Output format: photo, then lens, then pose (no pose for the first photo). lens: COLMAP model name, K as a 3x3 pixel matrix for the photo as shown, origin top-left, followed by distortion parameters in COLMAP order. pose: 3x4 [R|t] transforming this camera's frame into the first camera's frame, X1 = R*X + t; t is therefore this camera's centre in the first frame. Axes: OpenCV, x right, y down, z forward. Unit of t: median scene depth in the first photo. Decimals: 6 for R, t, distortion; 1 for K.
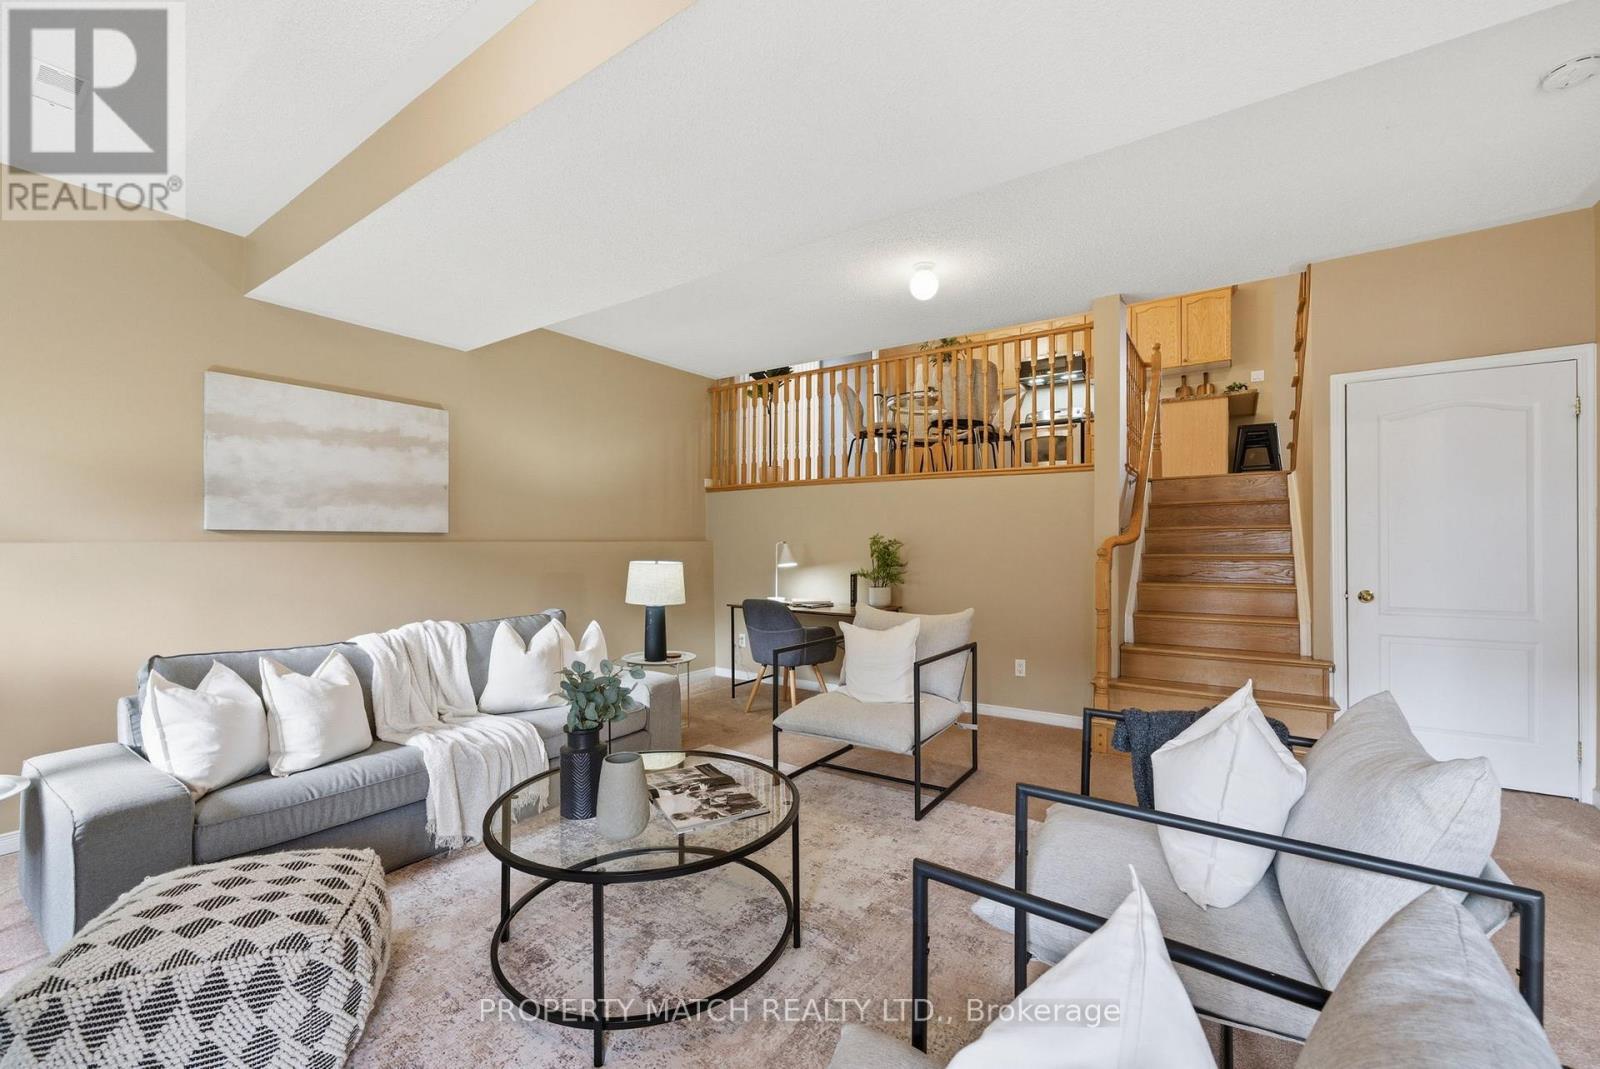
lens RADIAL K [[667.9, 0, 789.9], [0, 667.9, 536.3], [0, 0, 1]] dist [0.000137, 0.000098]
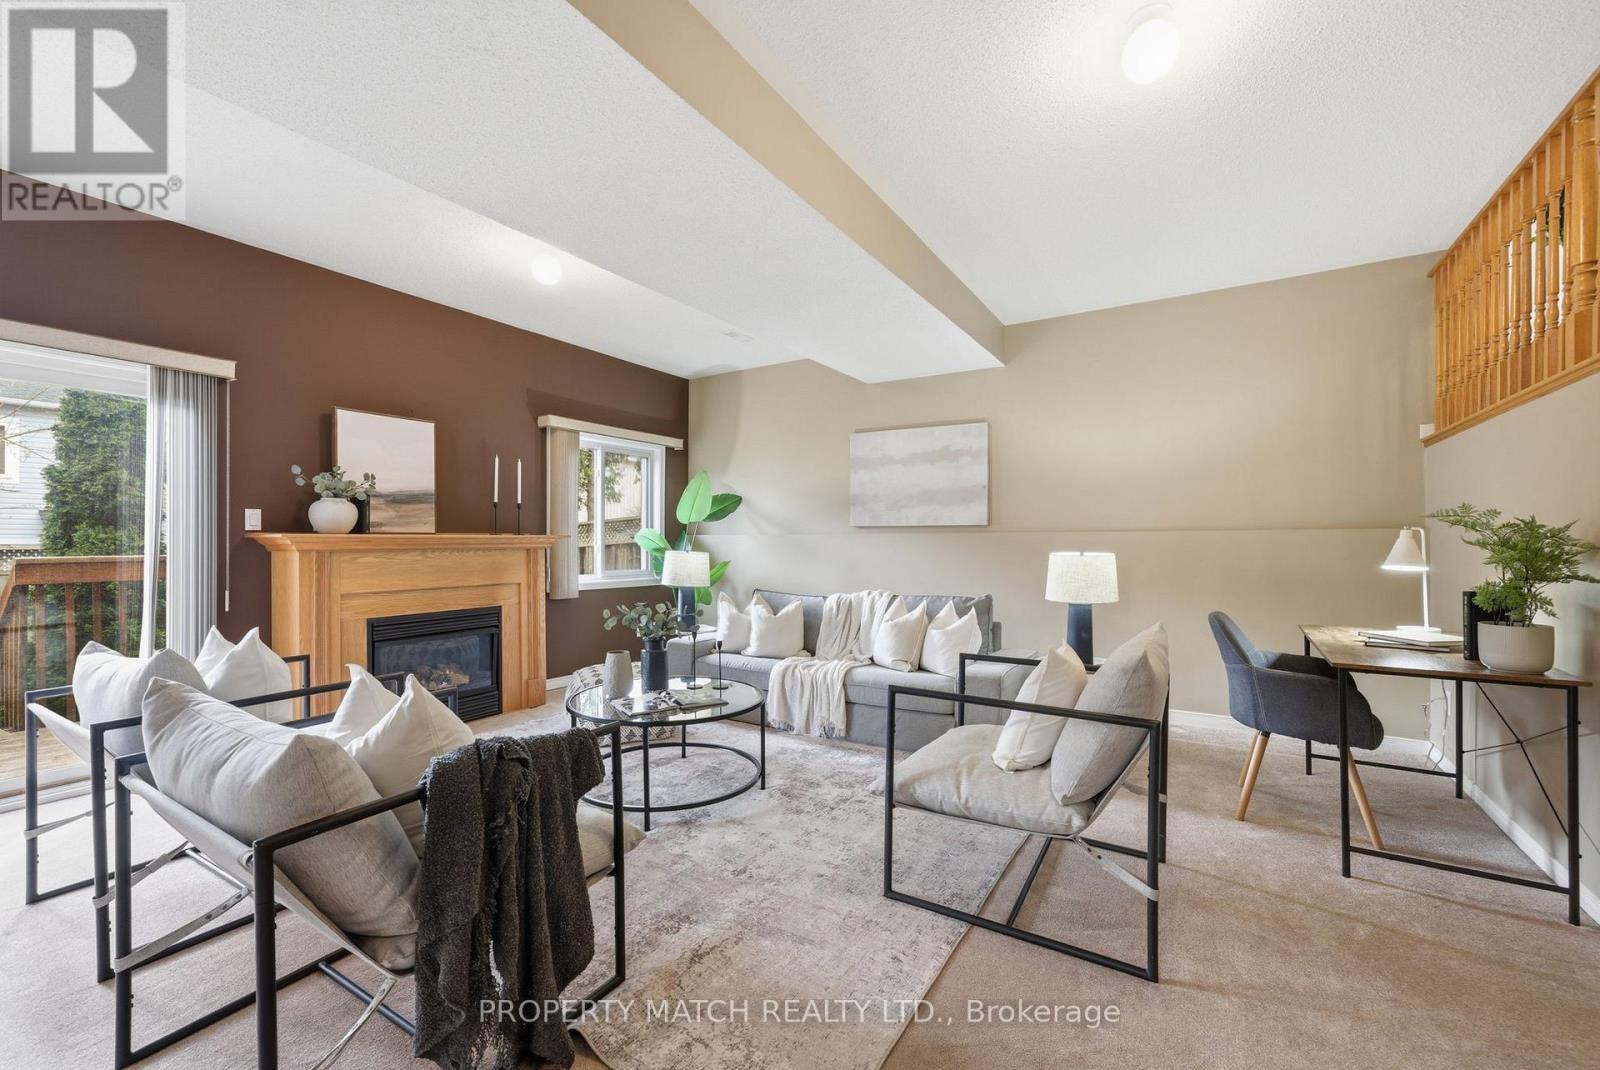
lens RADIAL K [[667.9, 0, 789.9], [0, 667.9, 536.8], [0, 0, 1]] dist [0.000137, 0.000098]
pose [[0.046376, 0.002584, -0.998921, 0.659062], [0.013541, 0.999903, 0.003215, 0.007488], [0.998832, -0.013675, 0.046337, 0.597061]]
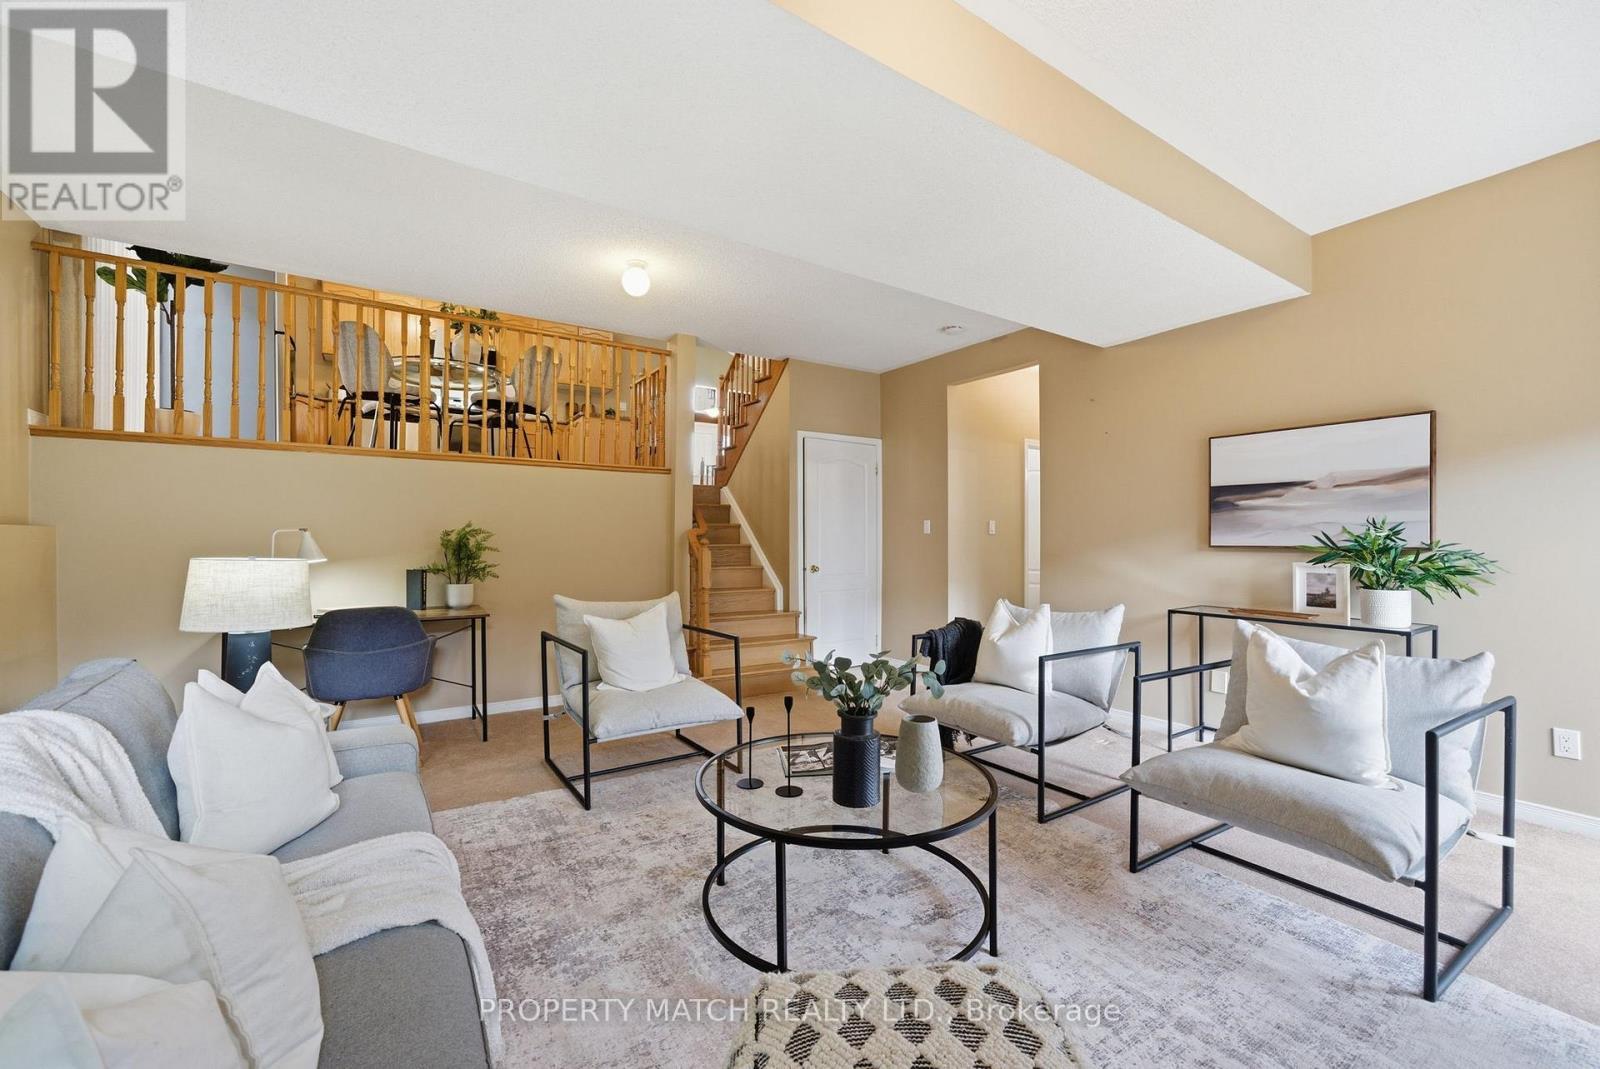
lens RADIAL K [[643.2, 0, 802.0], [0, 643.2, 540.6], [0, 0, 1]] dist [0.001377, 0.000186]
pose [[0.364016, -0.006154, 0.931372, -0.561890], [-0.006370, 0.999938, 0.009097, 0.014020], [-0.931371, -0.009244, 0.363954, 0.348733]]
